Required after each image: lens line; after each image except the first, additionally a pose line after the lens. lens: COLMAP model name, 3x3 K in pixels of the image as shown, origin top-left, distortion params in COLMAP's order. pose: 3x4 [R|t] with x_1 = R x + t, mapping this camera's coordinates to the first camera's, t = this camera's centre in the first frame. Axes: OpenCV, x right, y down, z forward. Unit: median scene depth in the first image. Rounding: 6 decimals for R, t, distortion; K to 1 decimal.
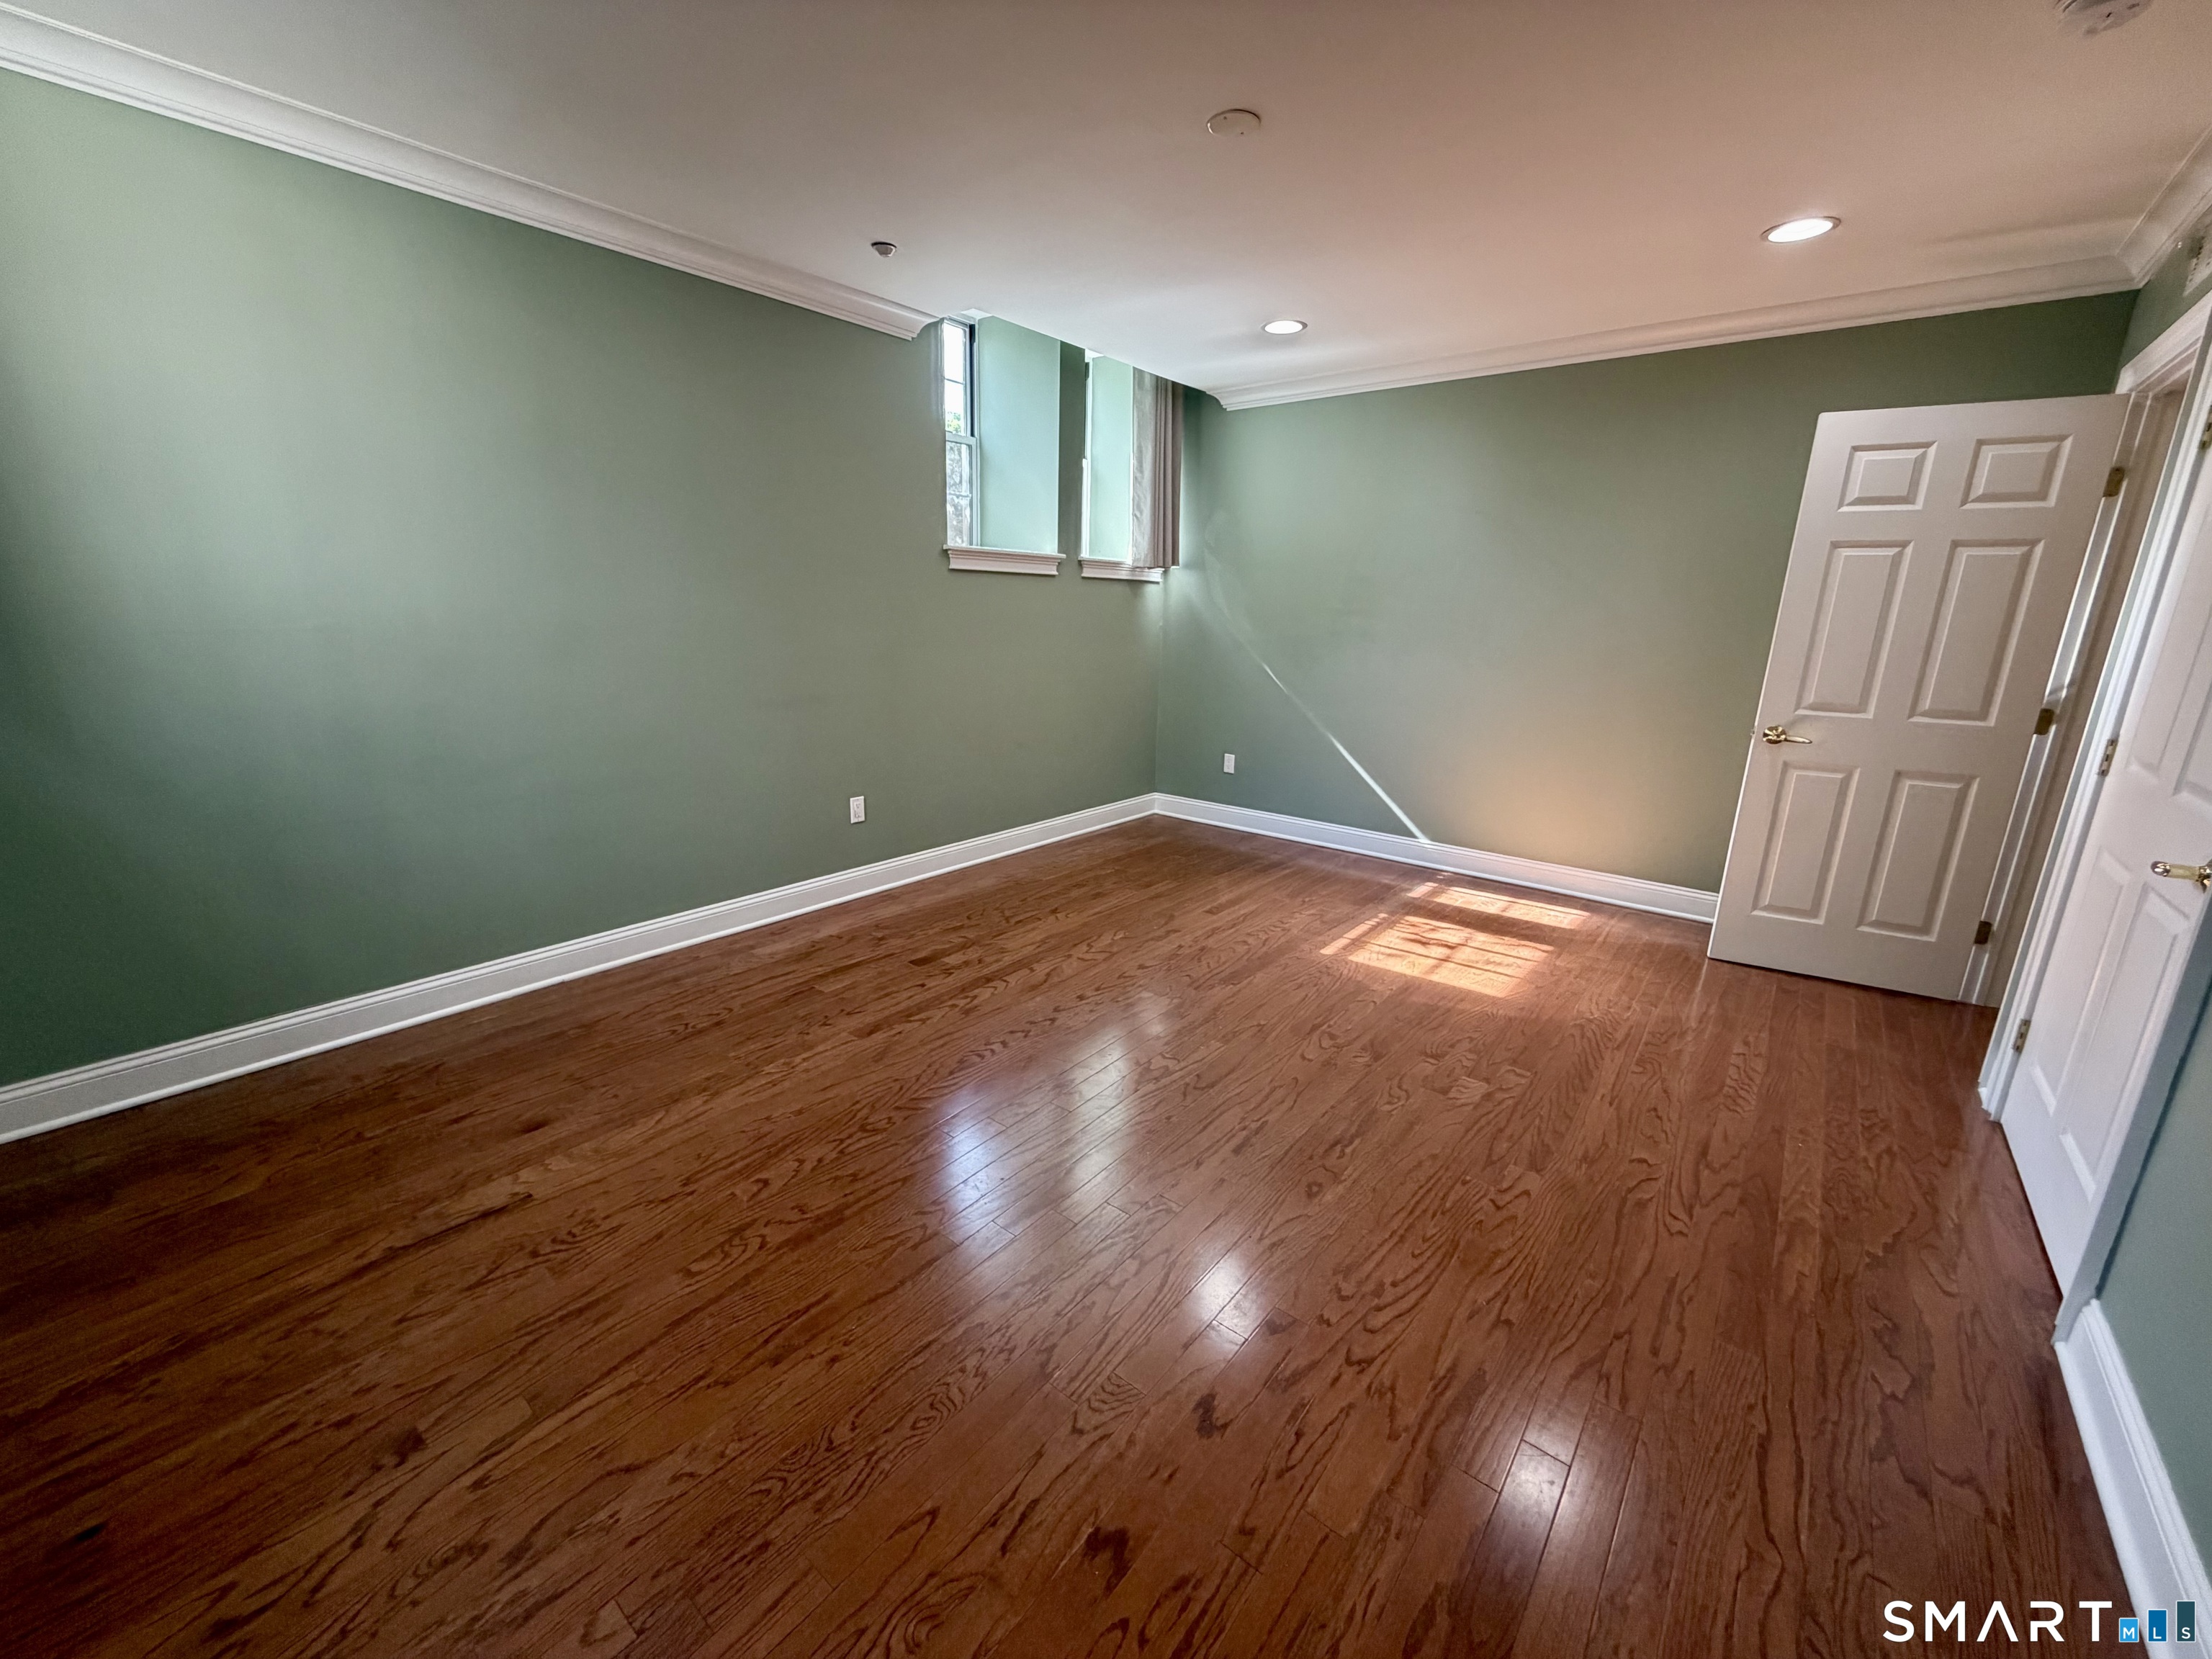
lens RADIAL K [[883.3, 0, 1092.6], [0, 883.3, 832.6], [0, 0, 1]] dist [-0.000891, 0.000817]
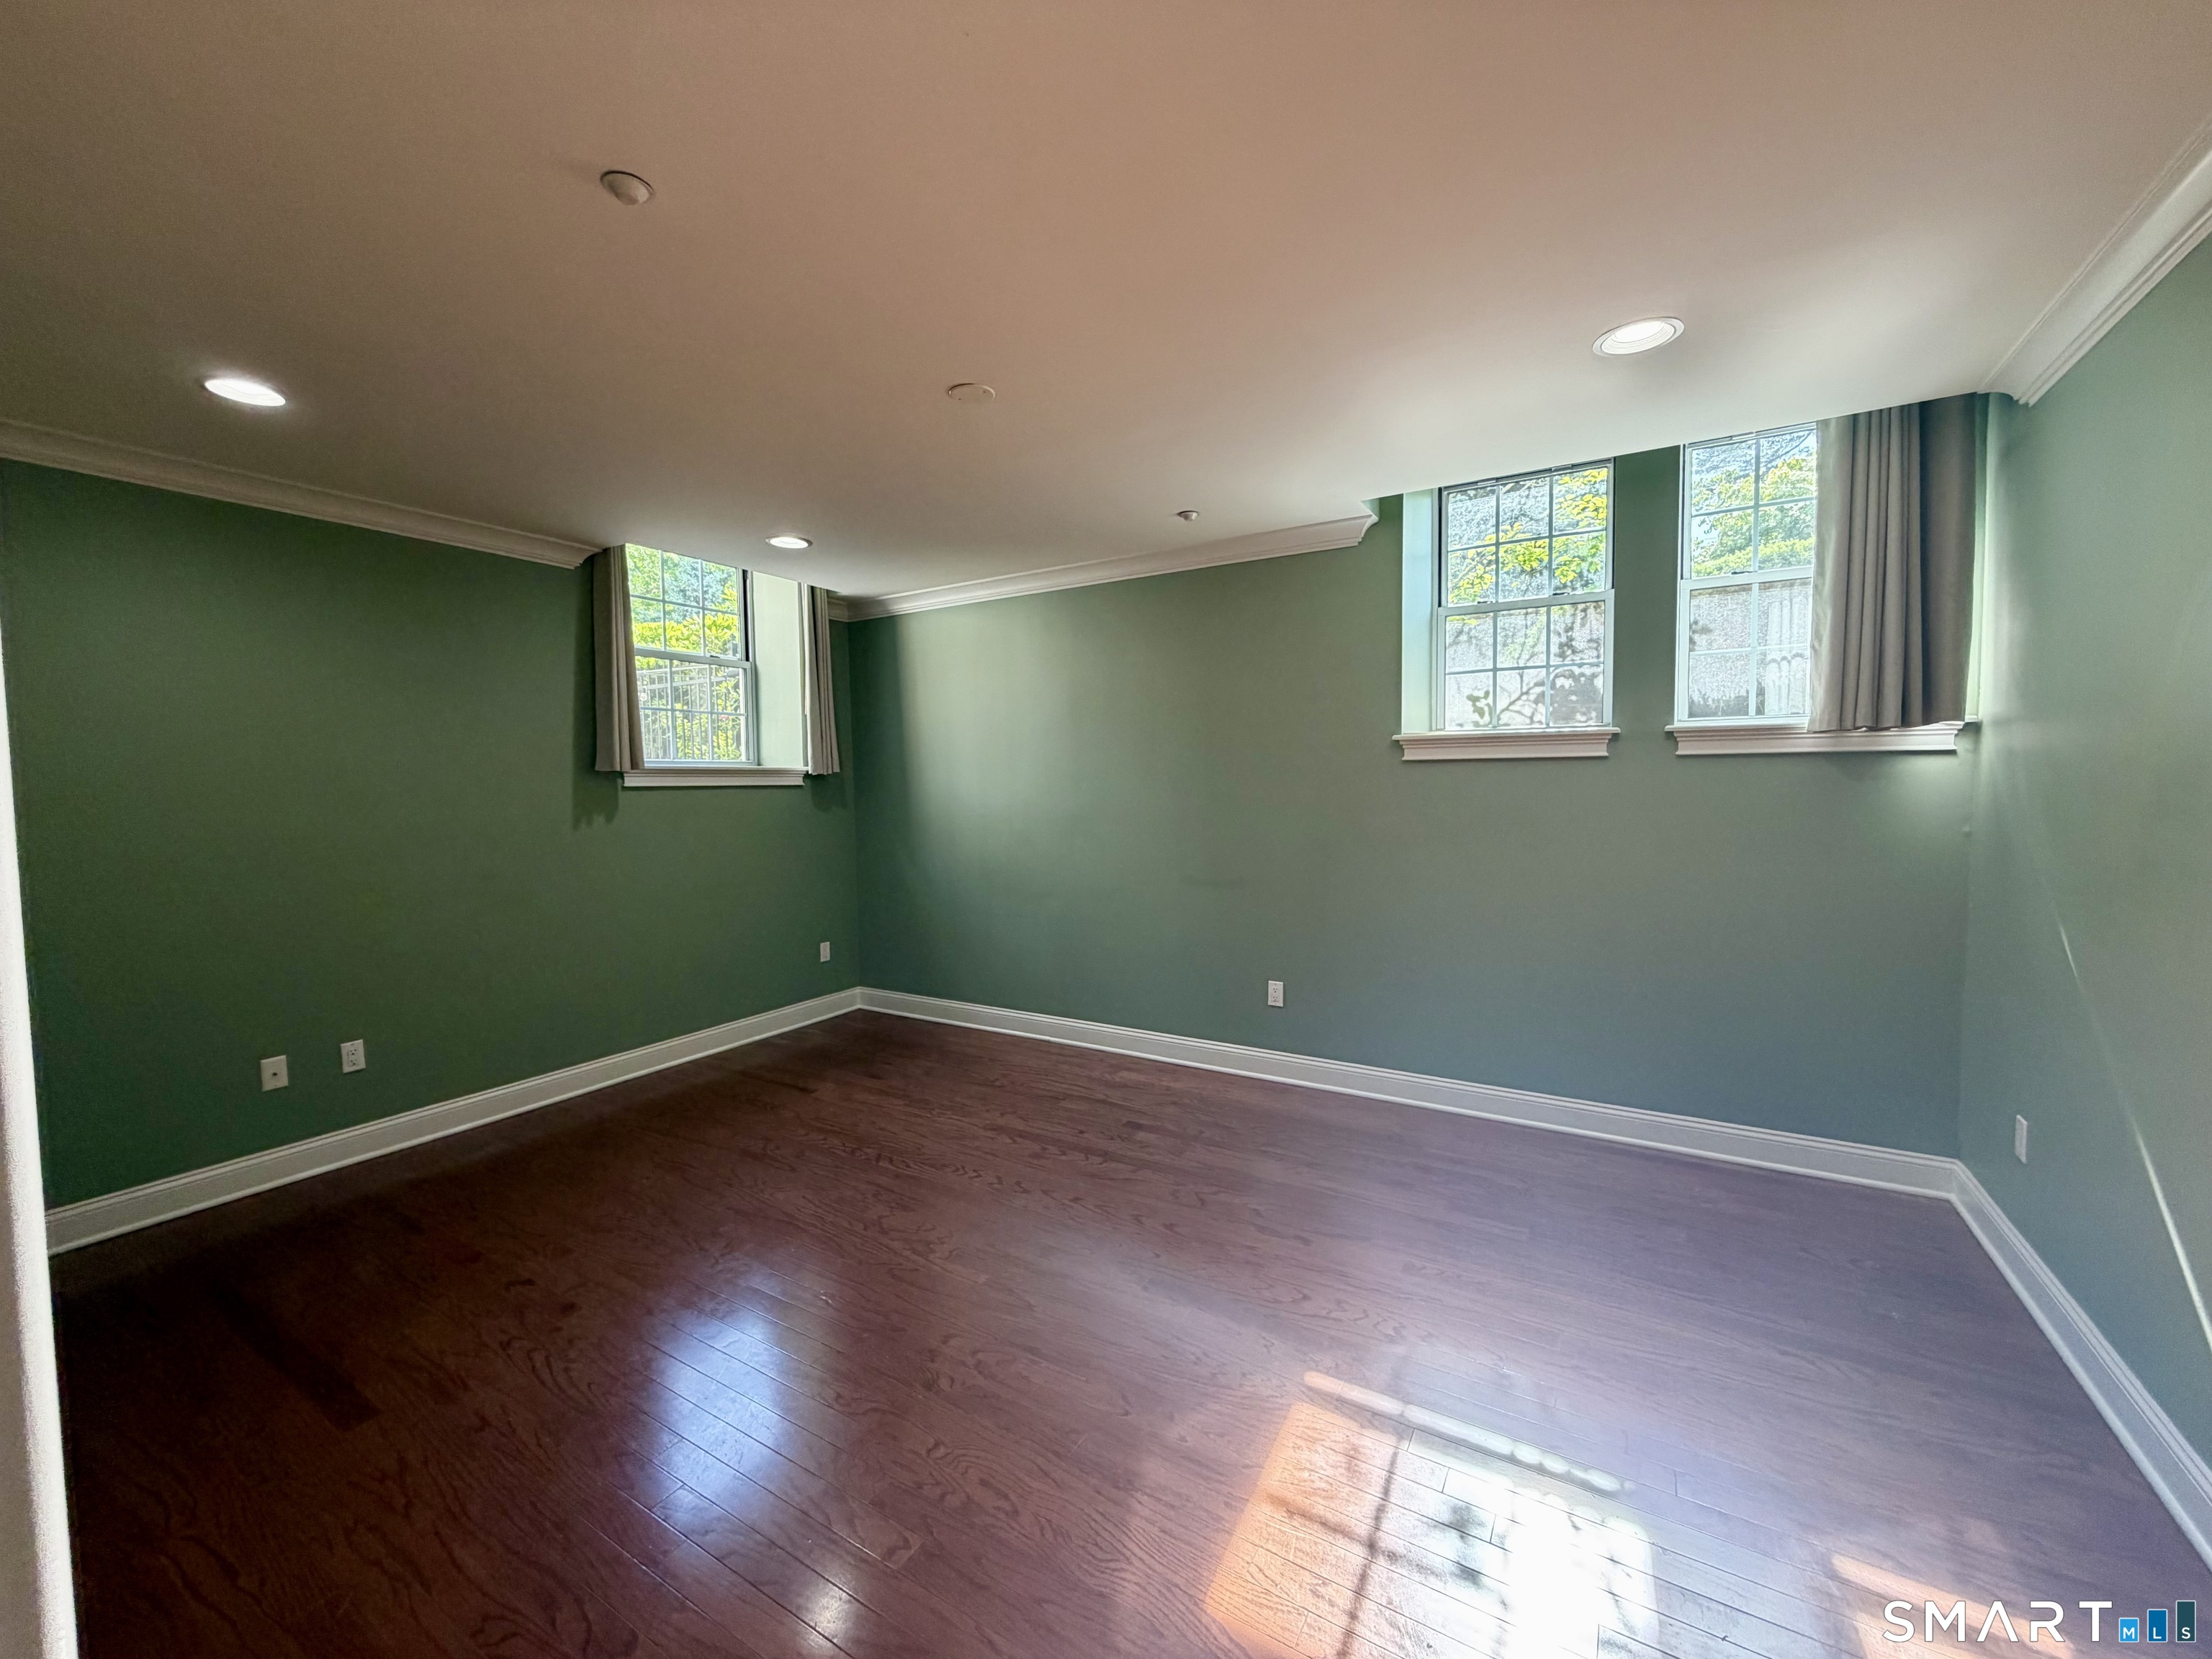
lens RADIAL K [[883.3, 0, 1094.3], [0, 883.3, 825.4], [0, 0, 1]] dist [-0.000891, 0.000817]
pose [[0.130132, 0.028432, -0.991089, 0.892716], [-0.236333, 0.971667, -0.003156, -0.201994], [0.962919, 0.234637, 0.133164, 0.761544]]
